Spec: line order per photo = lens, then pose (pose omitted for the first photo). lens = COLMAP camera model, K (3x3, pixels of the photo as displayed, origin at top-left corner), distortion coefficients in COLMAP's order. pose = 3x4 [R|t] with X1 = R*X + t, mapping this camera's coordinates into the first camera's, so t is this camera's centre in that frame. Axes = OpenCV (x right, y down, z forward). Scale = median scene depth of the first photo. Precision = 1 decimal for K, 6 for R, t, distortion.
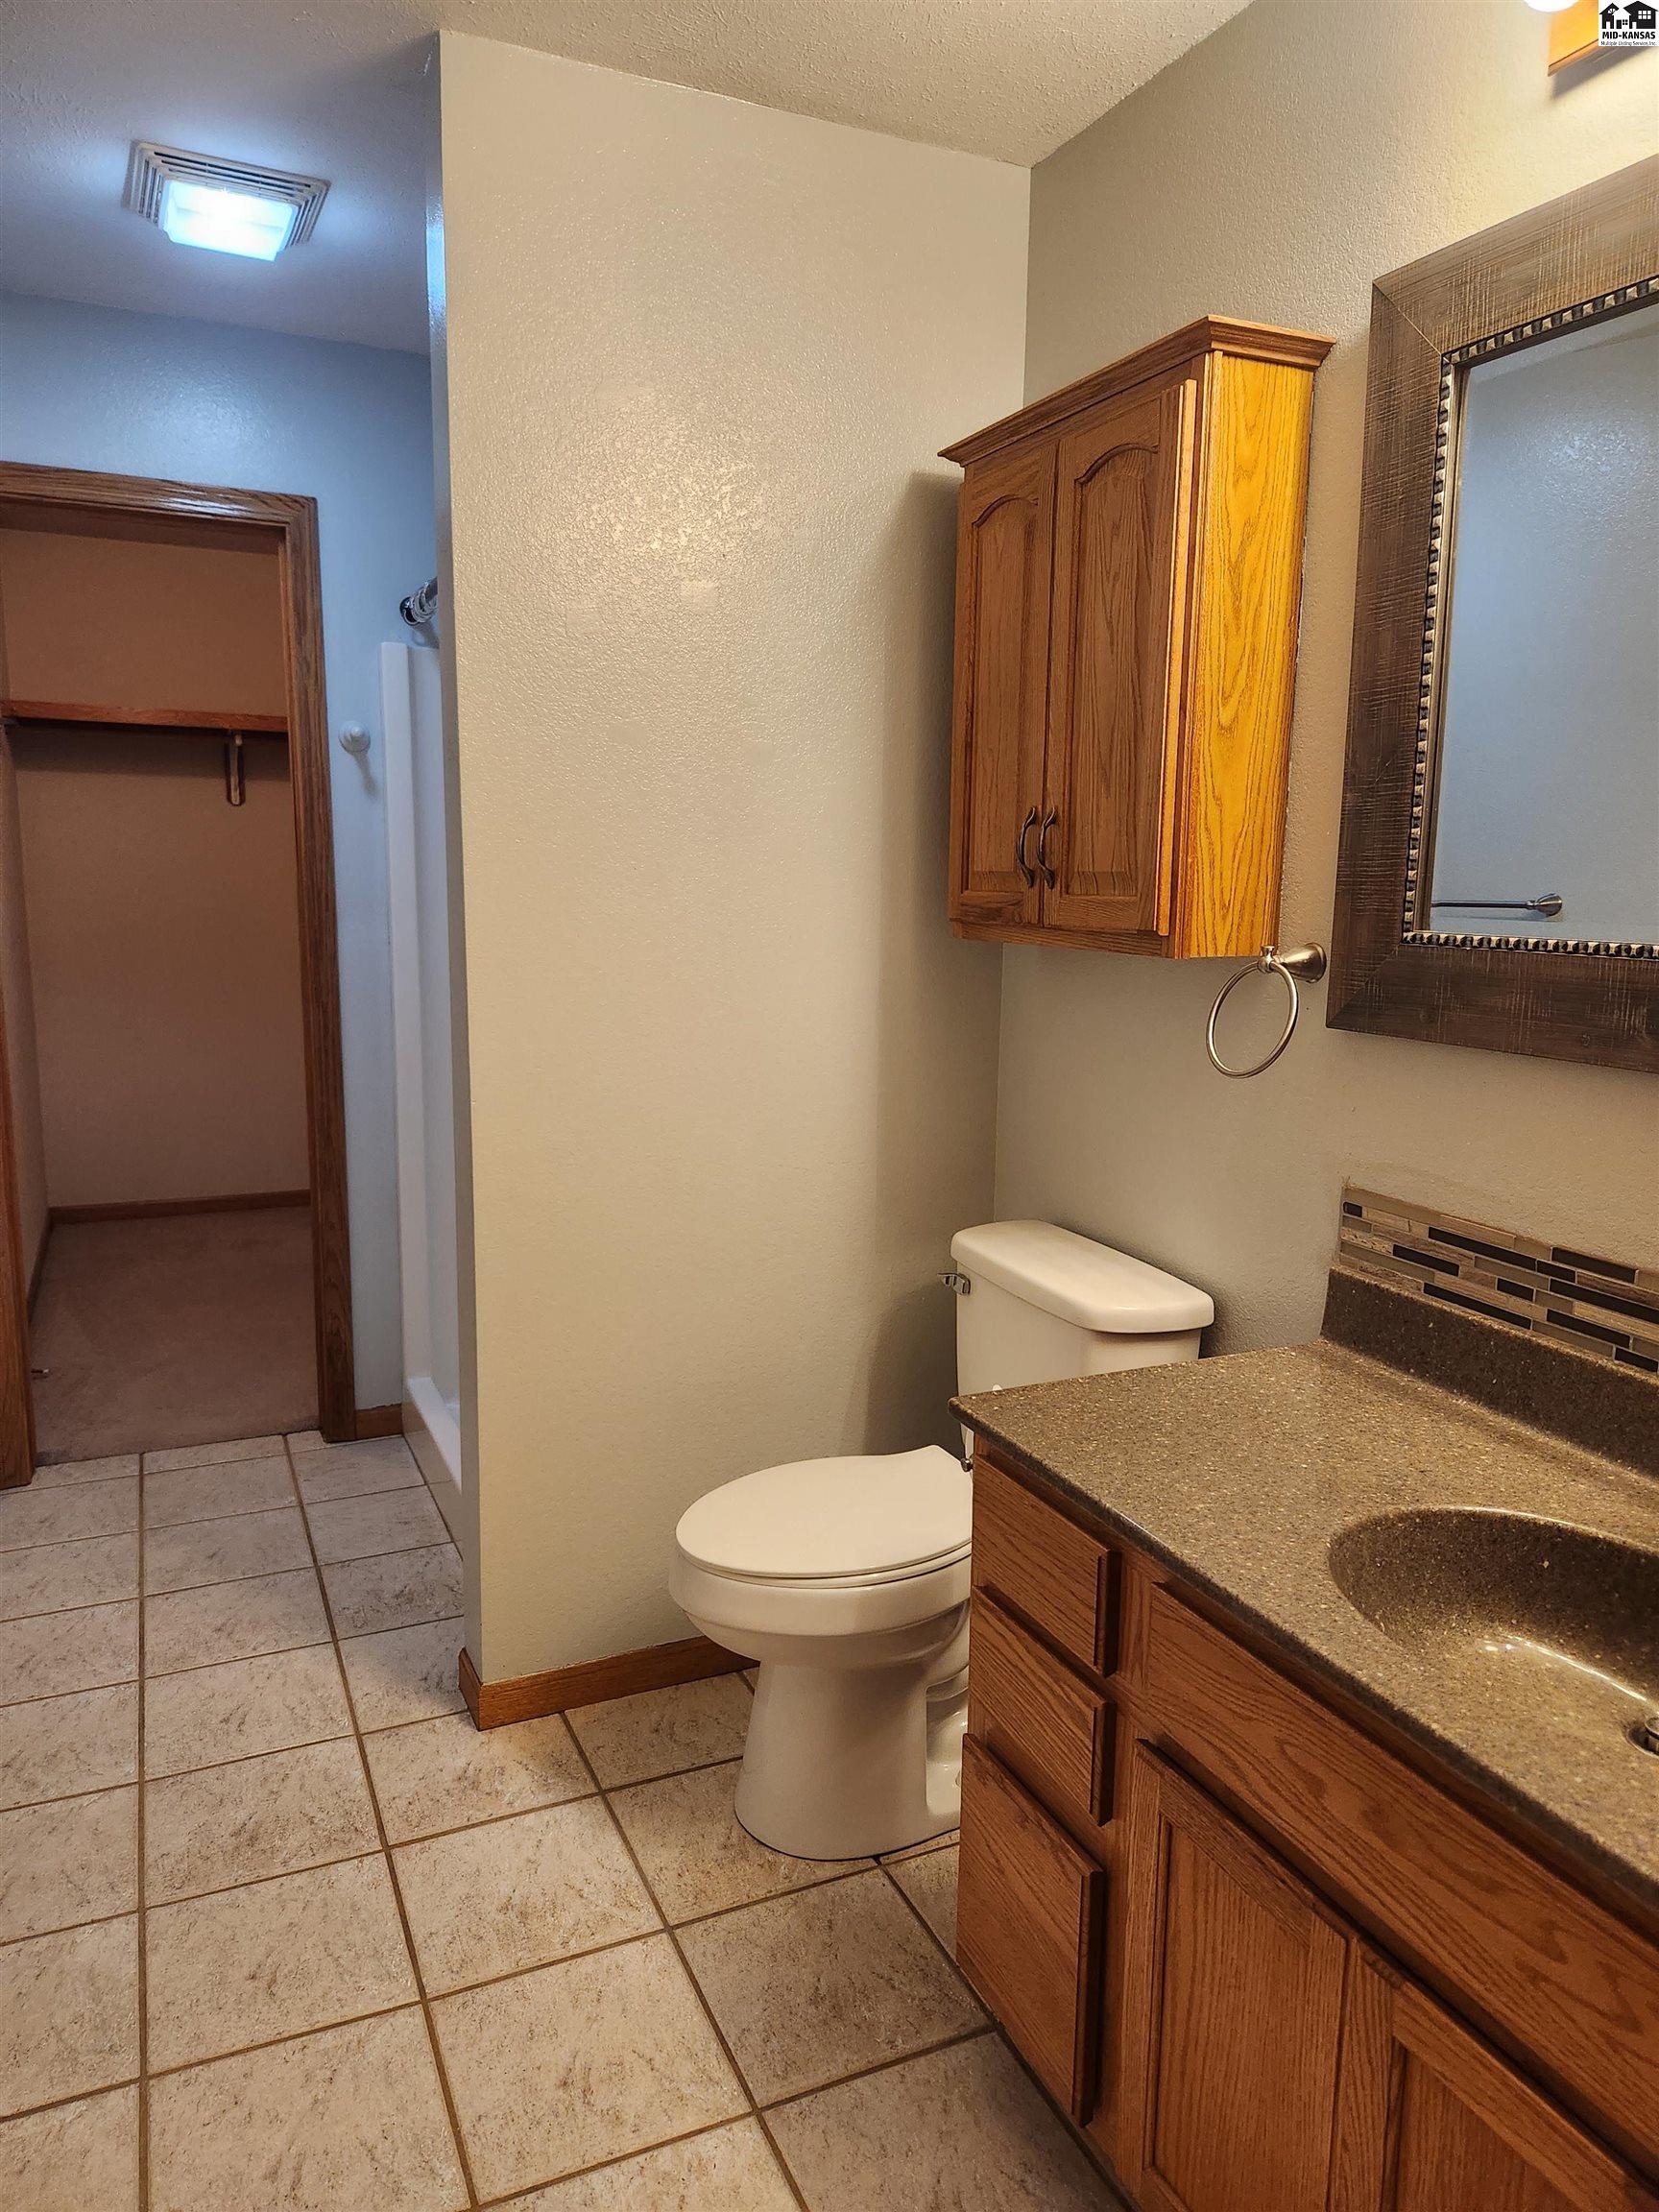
lens RADIAL K [[1477.0, 0, 846.8], [0, 1477.0, 1105.6], [0, 0, 1]] dist [0.050391, -0.022905]
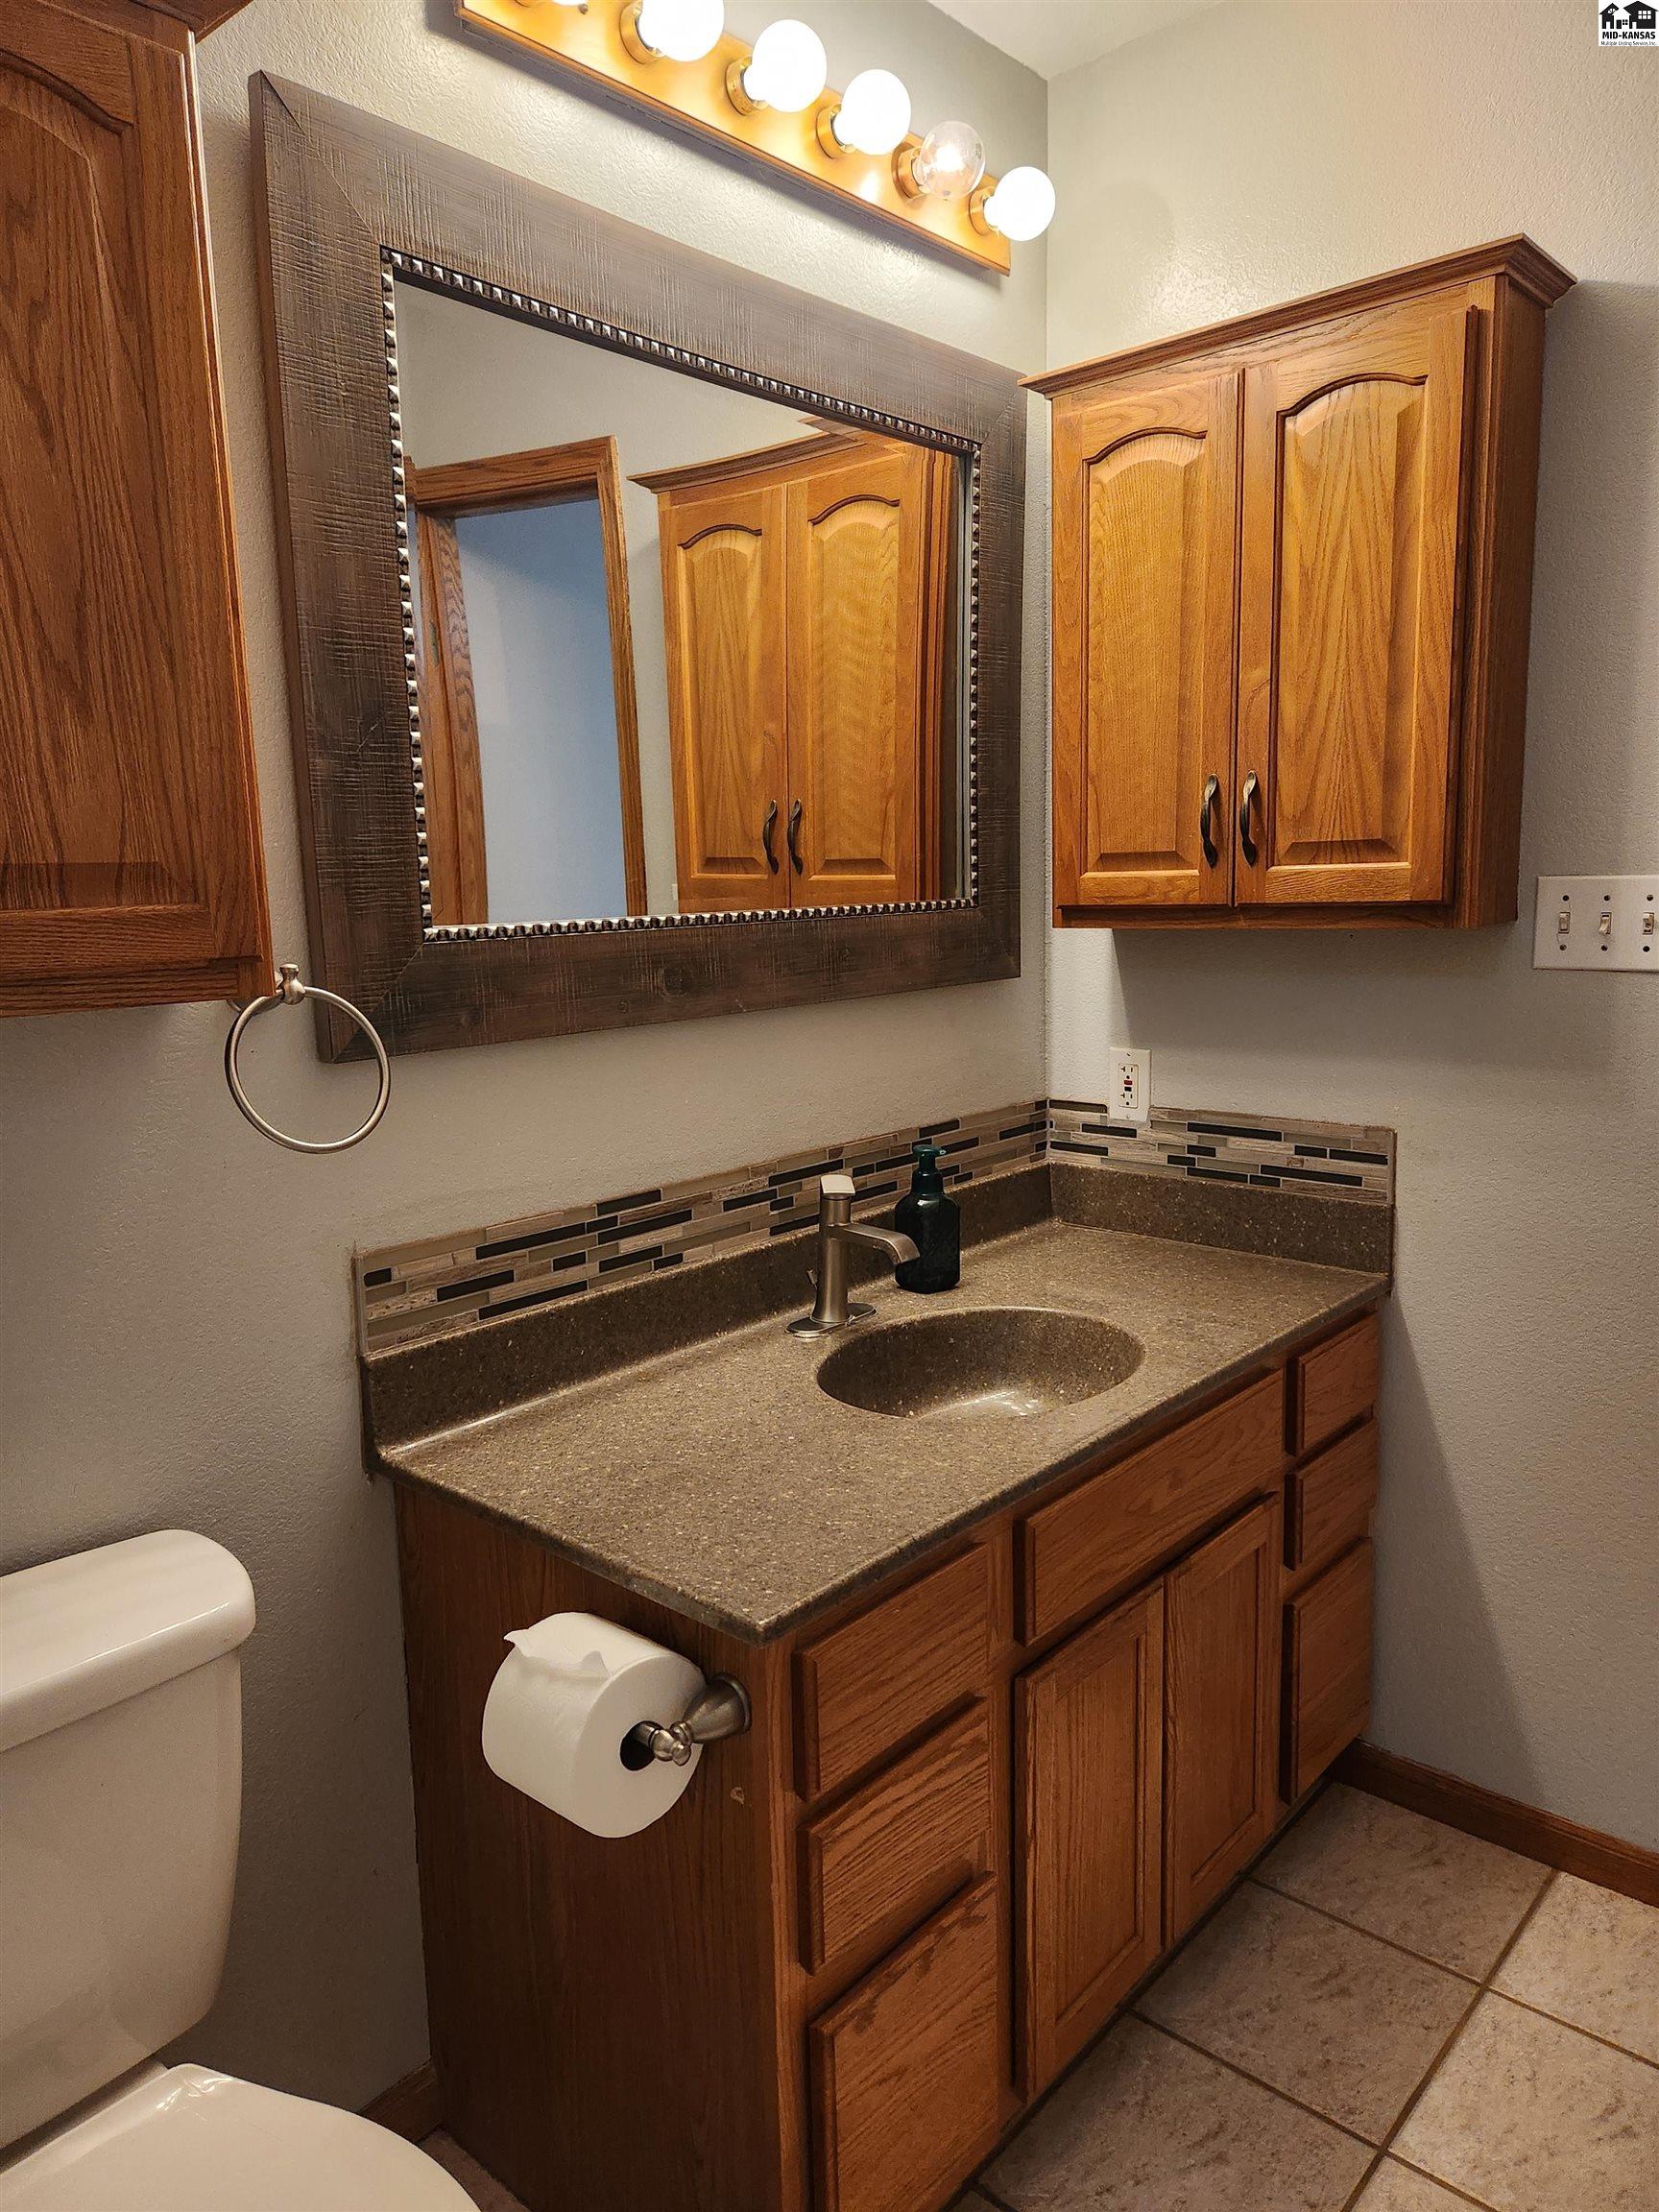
lens RADIAL K [[1477.0, 0, 841.7], [0, 1477.0, 1102.2], [0, 0, 1]] dist [0.050391, -0.022905]
pose [[-0.398054, -0.152830, 0.904542, -0.528693], [0.160785, 0.959139, 0.232810, -0.187590], [-0.903162, 0.238108, -0.357216, 1.150620]]
